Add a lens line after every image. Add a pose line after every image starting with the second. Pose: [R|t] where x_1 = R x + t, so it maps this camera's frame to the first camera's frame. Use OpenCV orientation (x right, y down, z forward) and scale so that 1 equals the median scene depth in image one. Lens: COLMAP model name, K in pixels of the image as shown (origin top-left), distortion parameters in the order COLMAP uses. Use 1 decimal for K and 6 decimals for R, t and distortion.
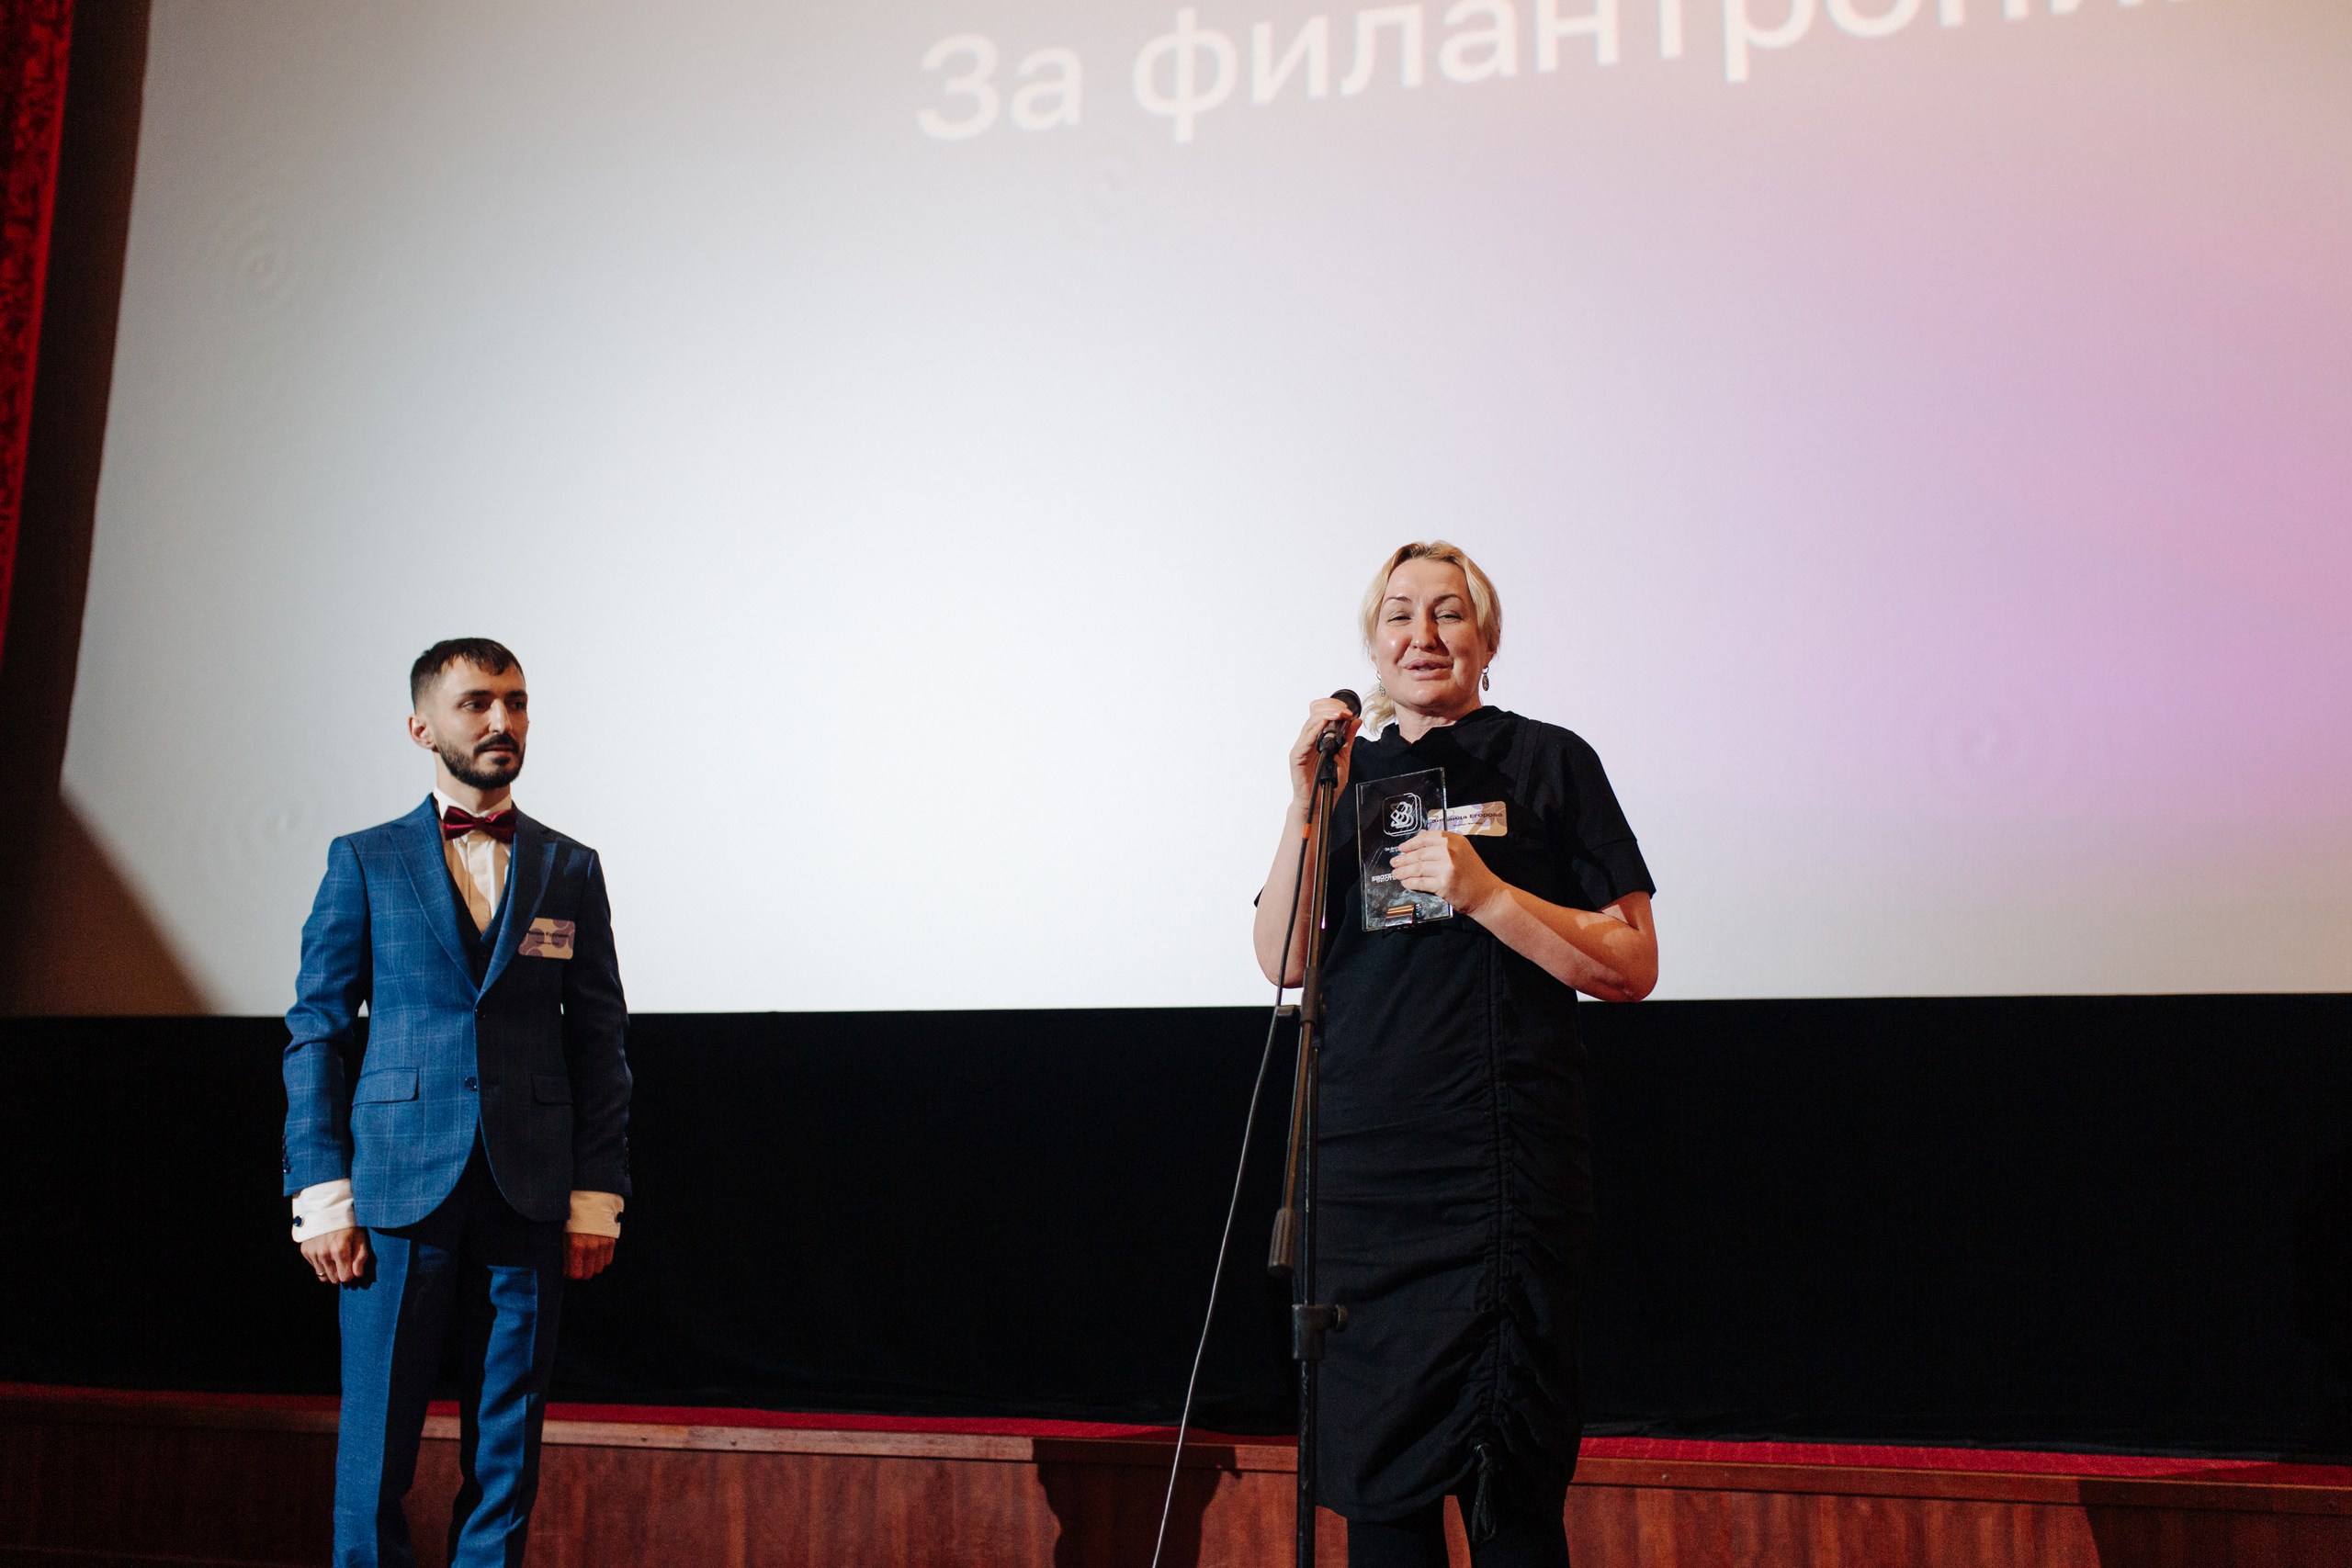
lens RADIAL K [[2240.5, 0, 1176.0], [0, 2240.5, 784.0], [0, 0, 1]] dist [-0.002344, 0.006353]
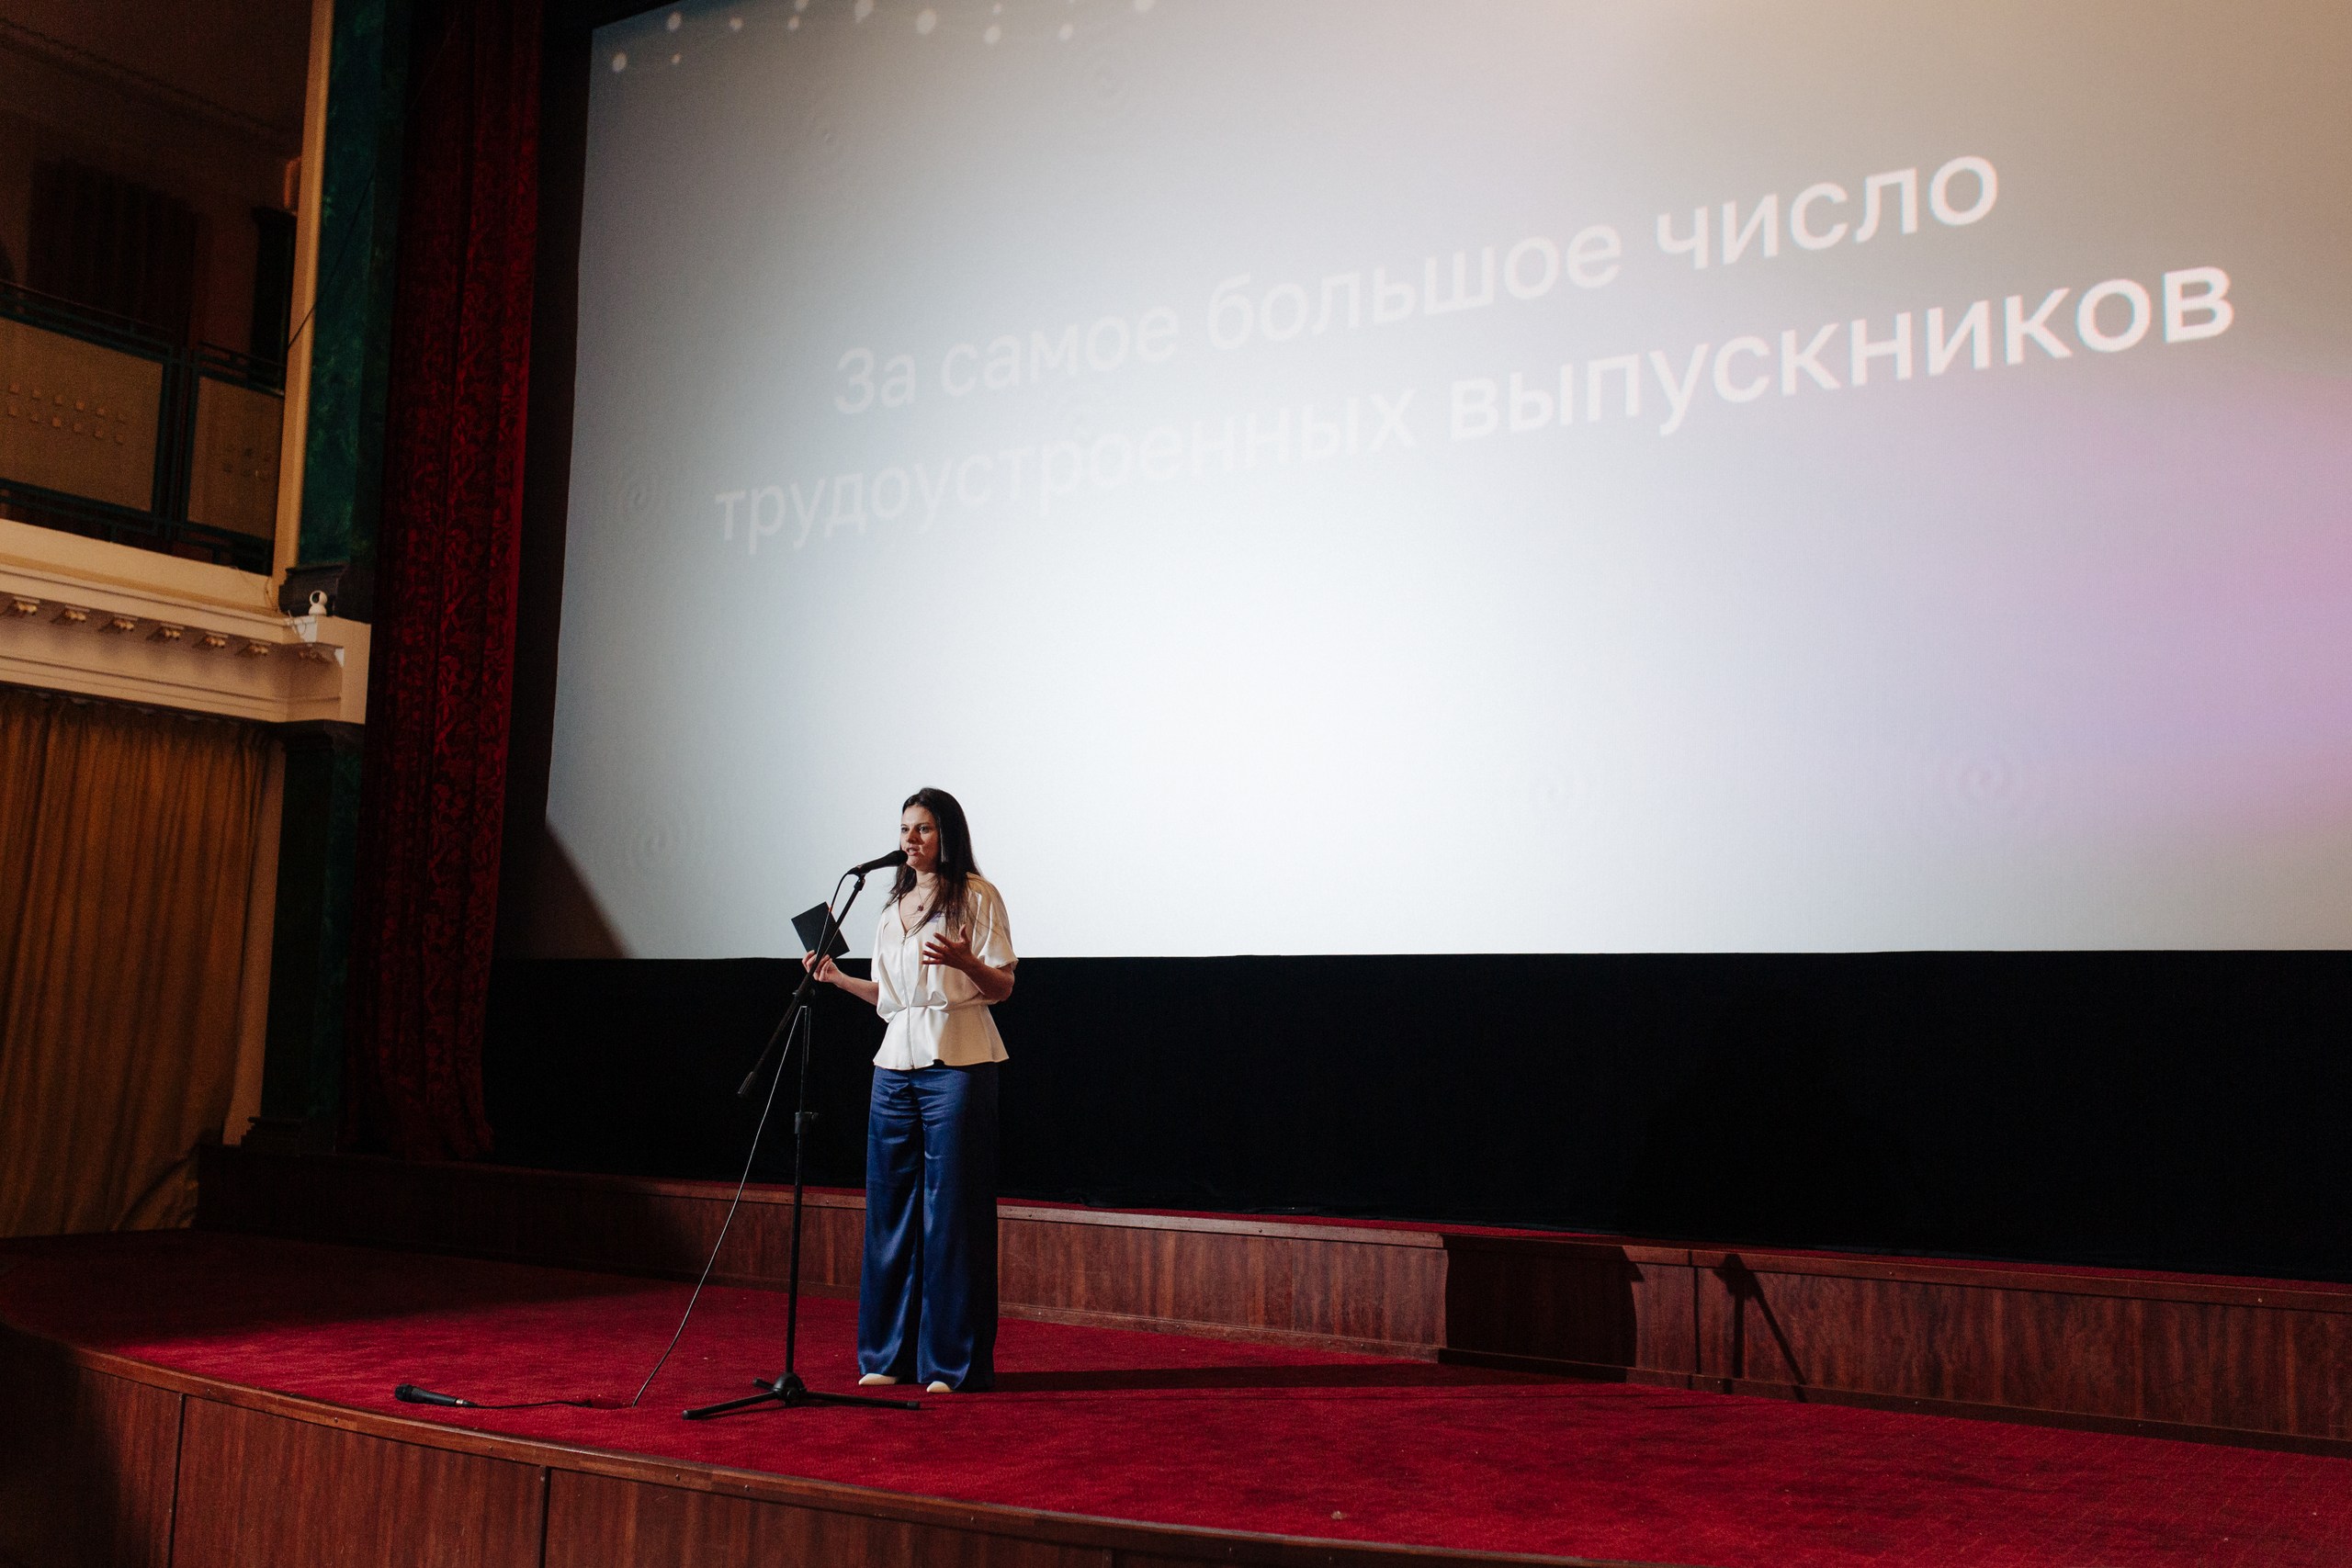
lens RADIAL K [[2295.1, 0, 1176.0], [0, 2295.1, 784.0], [0, 0, 1]] dist [-0.000389, 0.003277]
pose [[0.951321, -0.025094, -0.307178, 0.664382], [0.042108, 0.997916, 0.048887, -0.125323], [0.305311, -0.059442, 0.950396, -0.672341]]
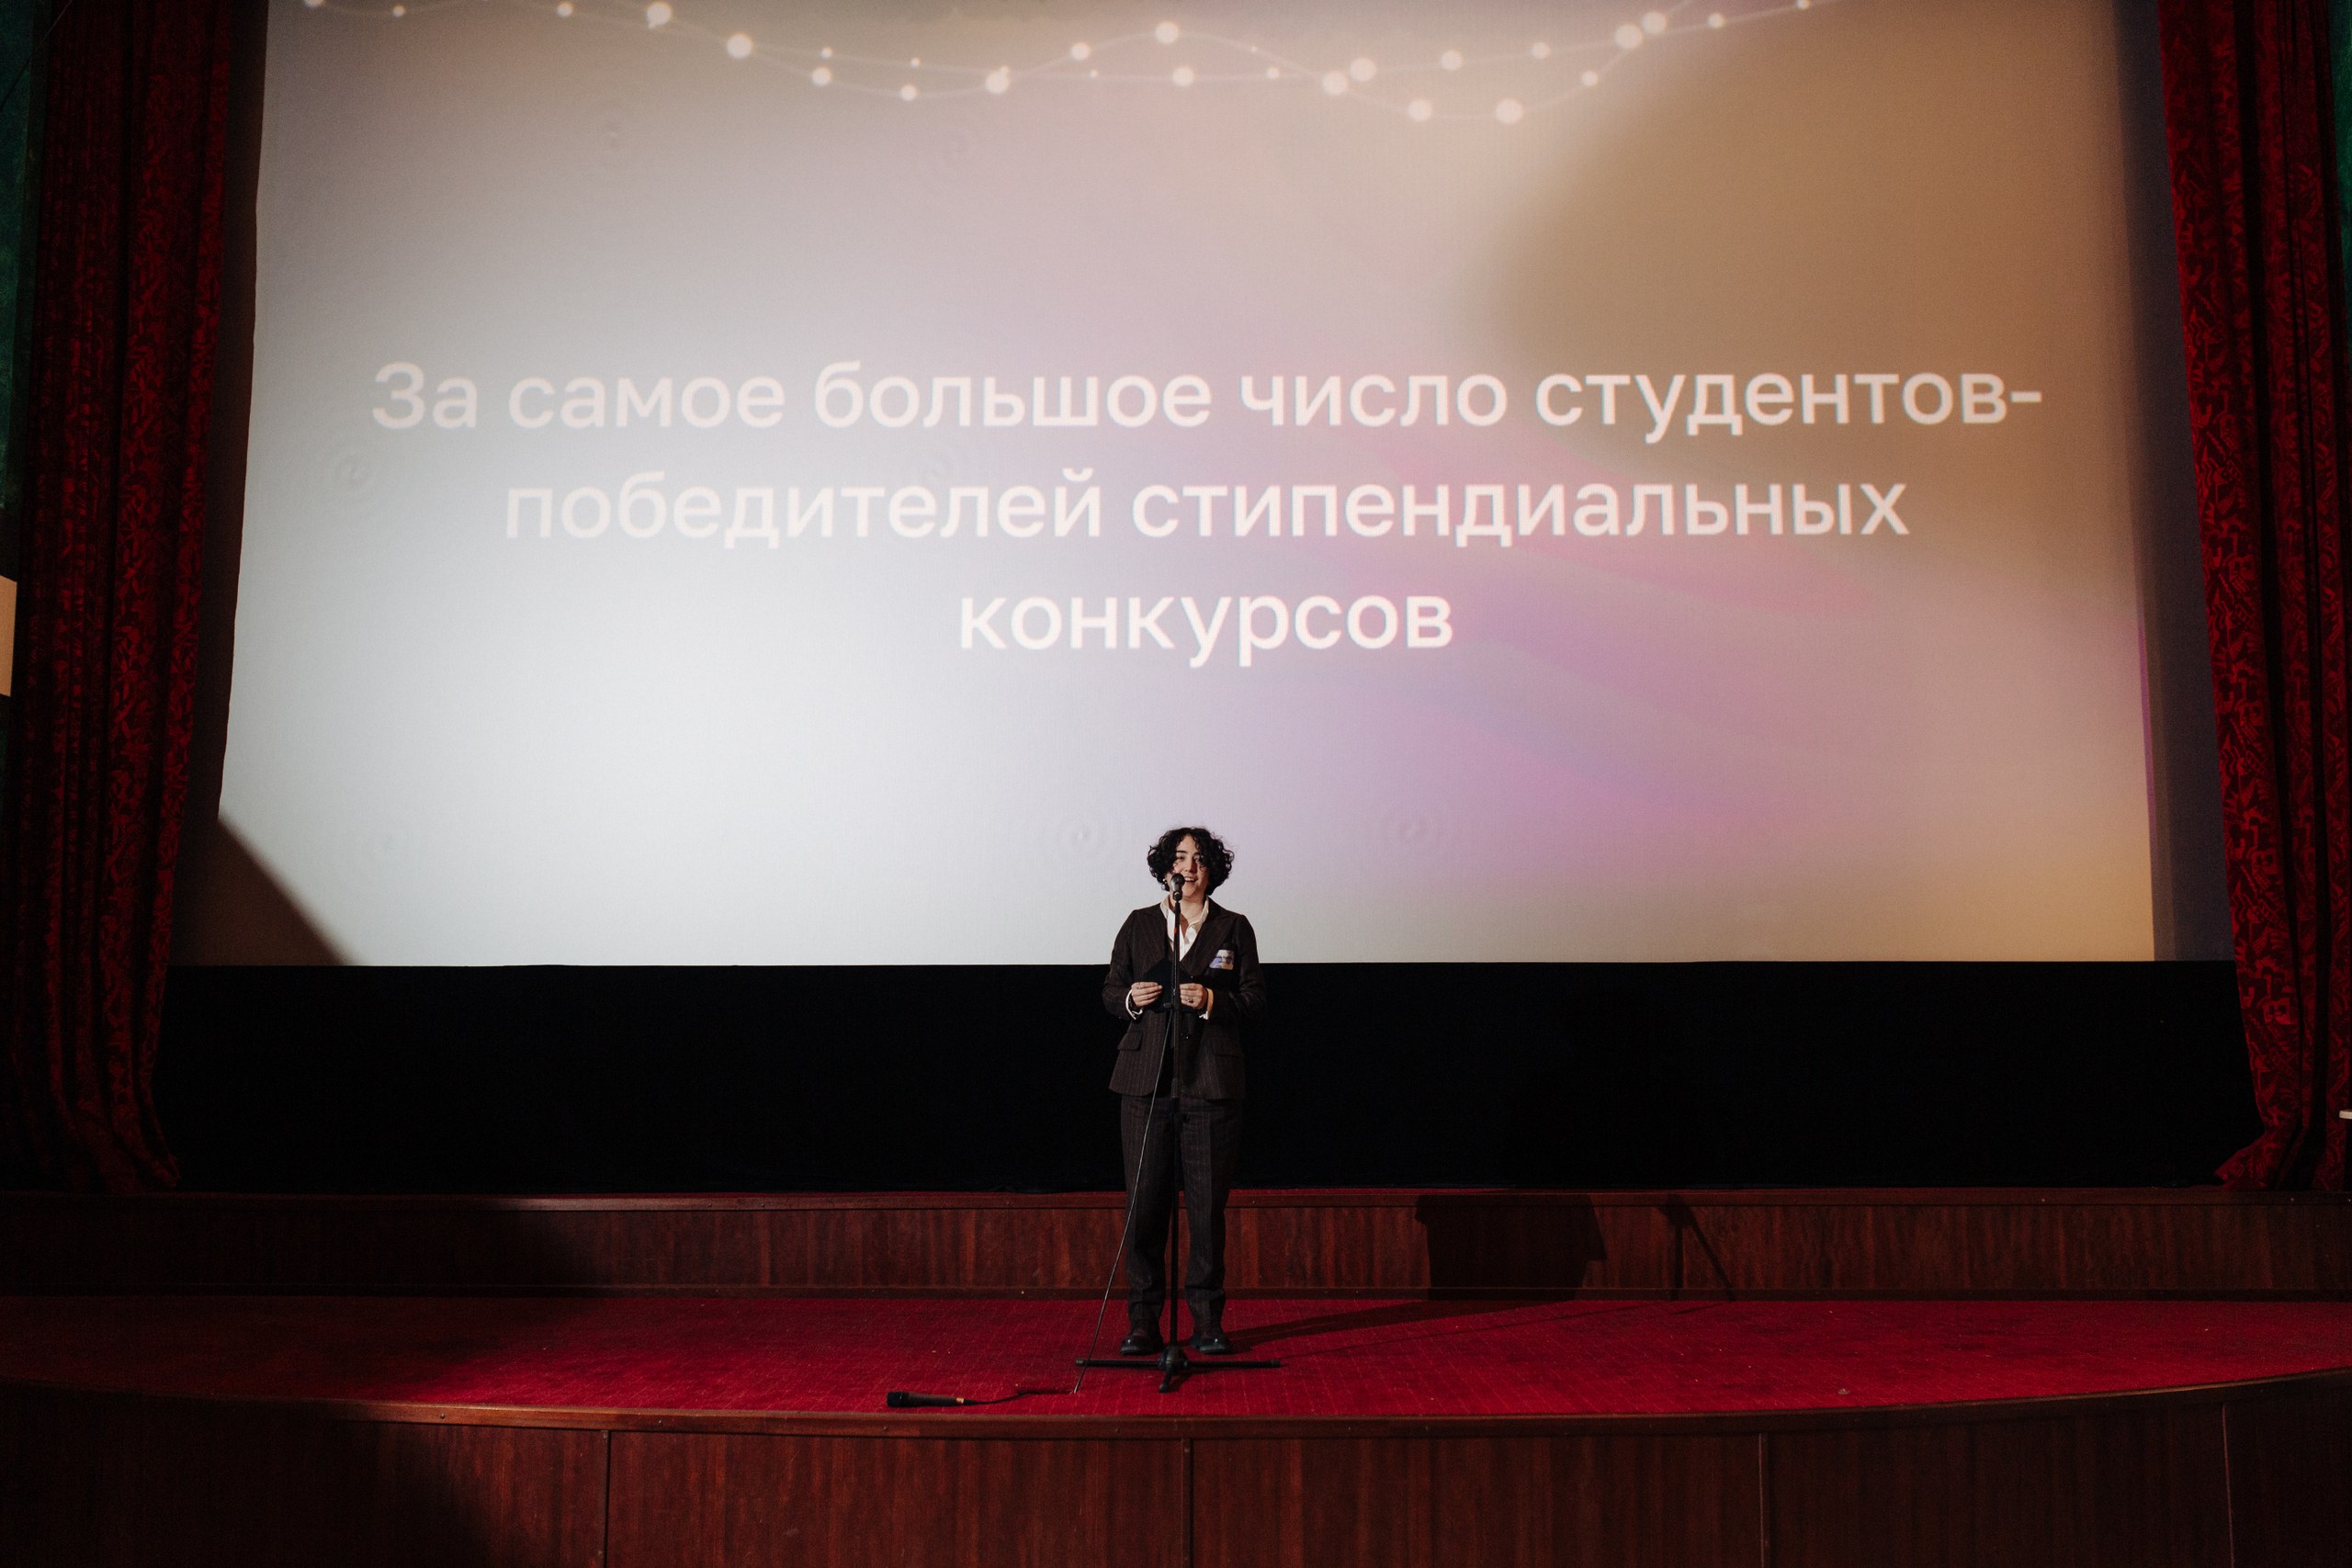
lens RADIAL K [[2240.5, 0, 1176.0], [0, 2240.5, 784.0], [0, 0, 1]] dist [-0.002344, 0.006353]
pose [[0.968720, 0.016237, 0.247626, -0.339499], [-0.031507, 0.997829, 0.057831, -0.177200], [-0.246149, -0.063824, 0.967128, -0.879142]]
